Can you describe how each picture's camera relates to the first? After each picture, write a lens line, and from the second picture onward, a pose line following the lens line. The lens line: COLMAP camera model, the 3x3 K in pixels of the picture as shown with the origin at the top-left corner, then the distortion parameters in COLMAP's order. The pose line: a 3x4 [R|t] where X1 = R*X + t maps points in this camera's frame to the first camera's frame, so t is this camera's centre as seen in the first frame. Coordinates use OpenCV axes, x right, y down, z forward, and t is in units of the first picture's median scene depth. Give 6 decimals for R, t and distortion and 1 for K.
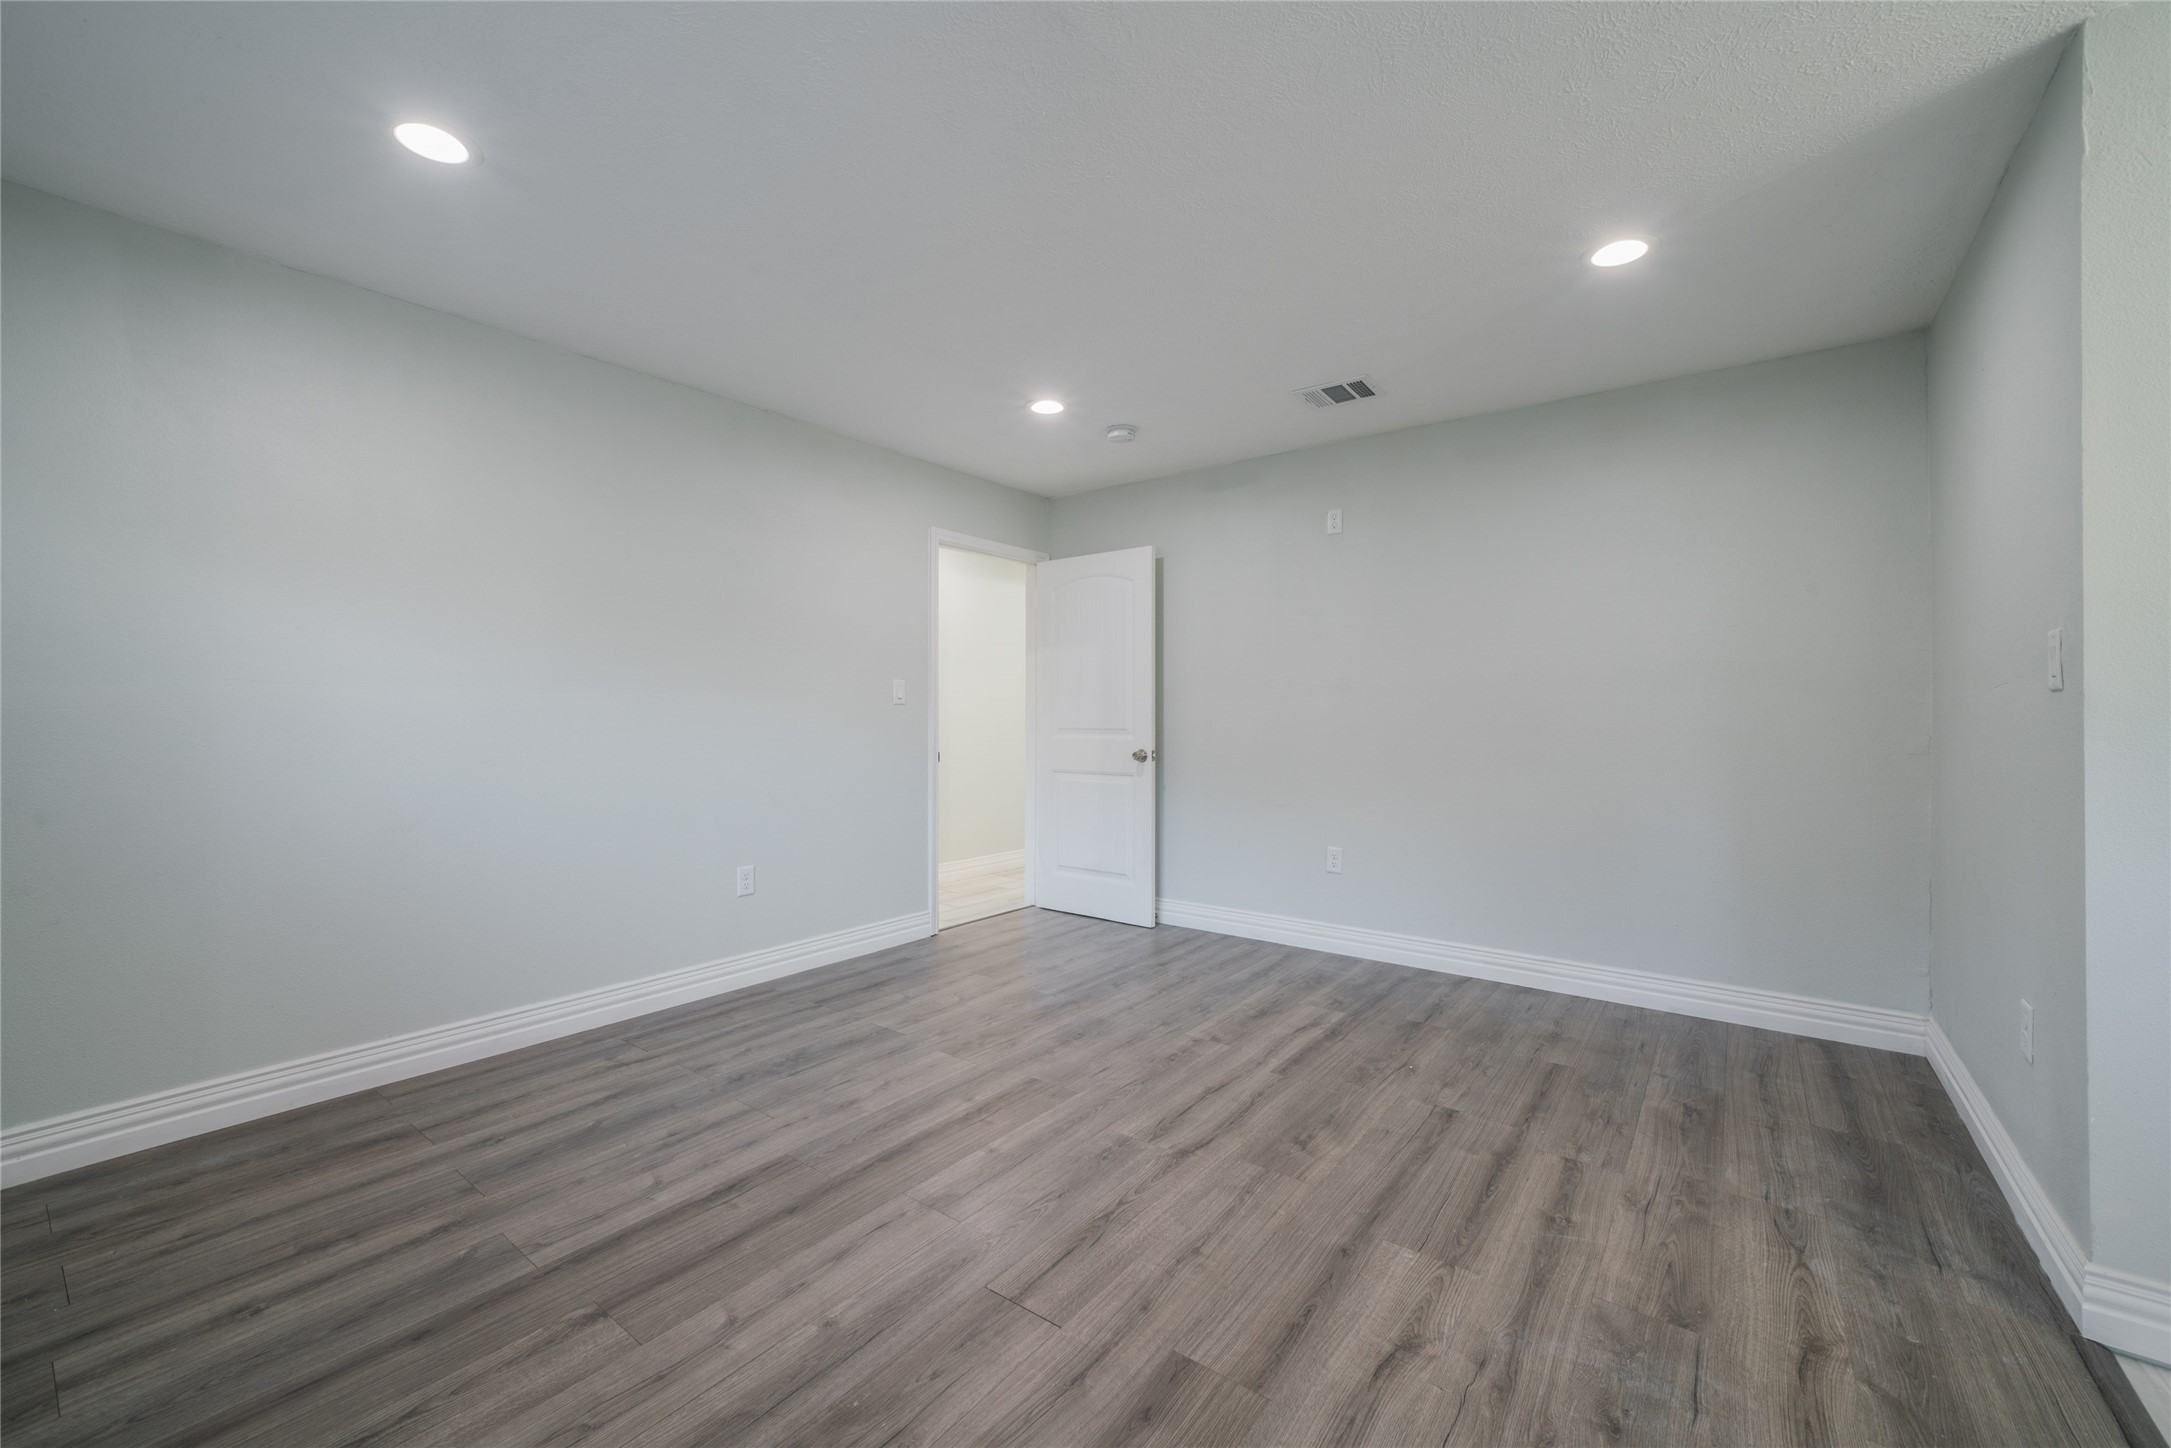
lens RADIAL K [[877.0, 0, 1084.1], [0, 877.0, 726.4], [0, 0, 1]] dist [-0.006075, 0.001014]
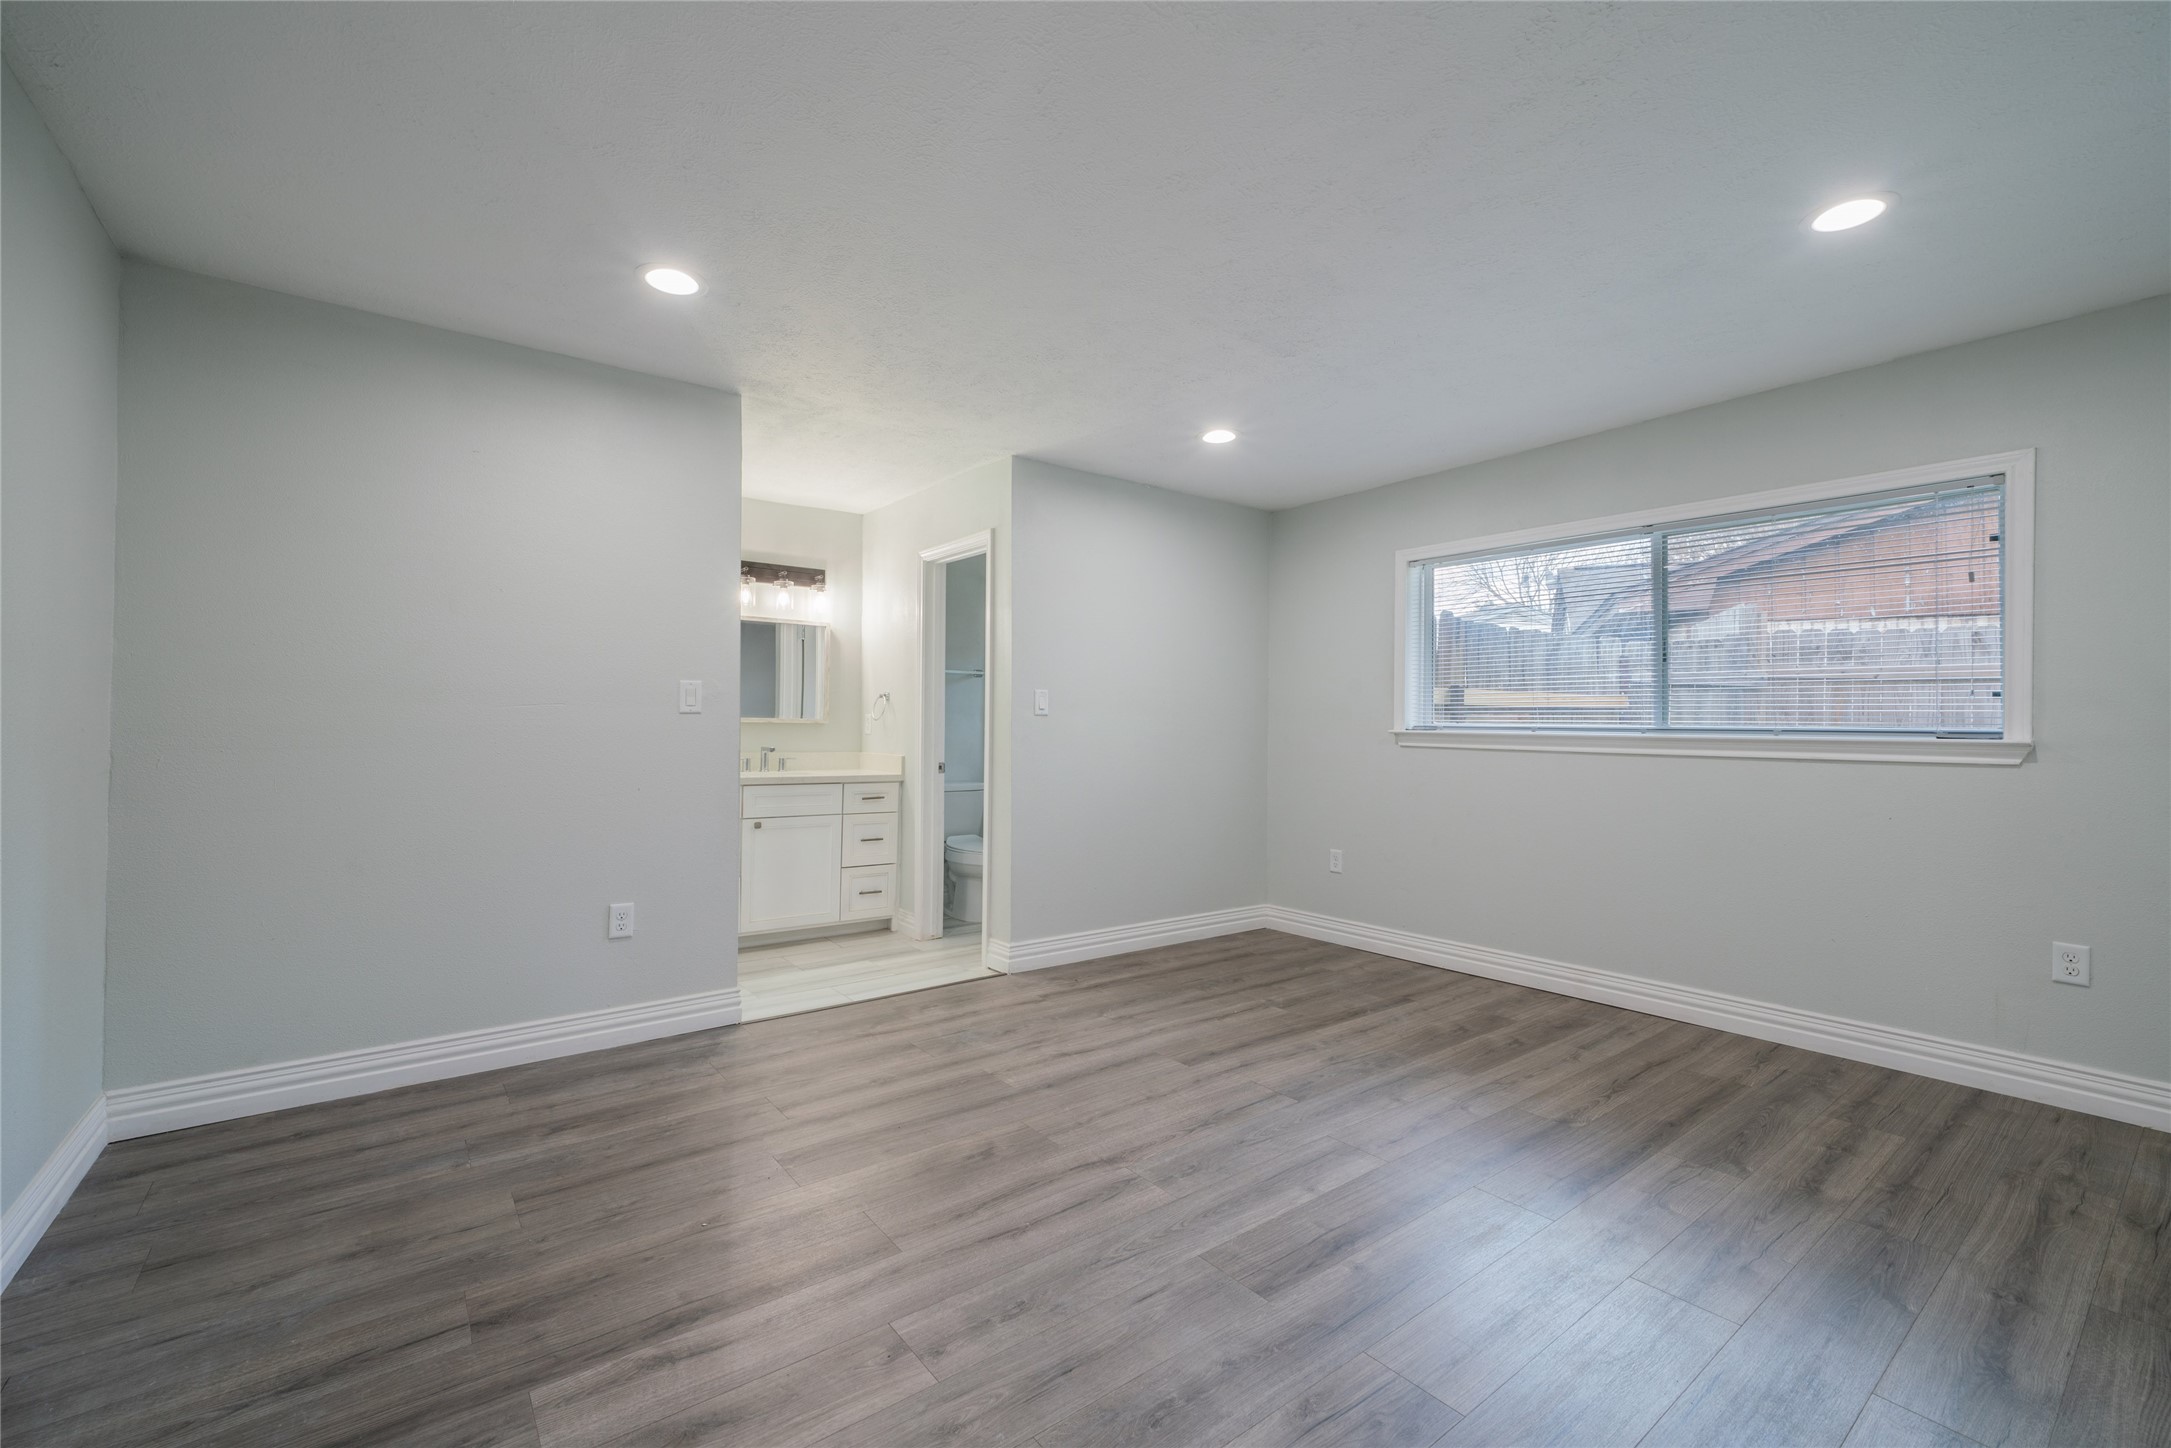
lens RADIAL K [[877.0, 0, 1084.9], [0, 877.0, 721.8], [0, 0, 1]] dist [-0.006075, 0.001014]
pose [[-0.964057, -0.006099, 0.265624, -0.113148], [-0.003887, 0.999953, 0.008851, -0.015910], [-0.265665, 0.007500, -0.964036, 1.878583]]
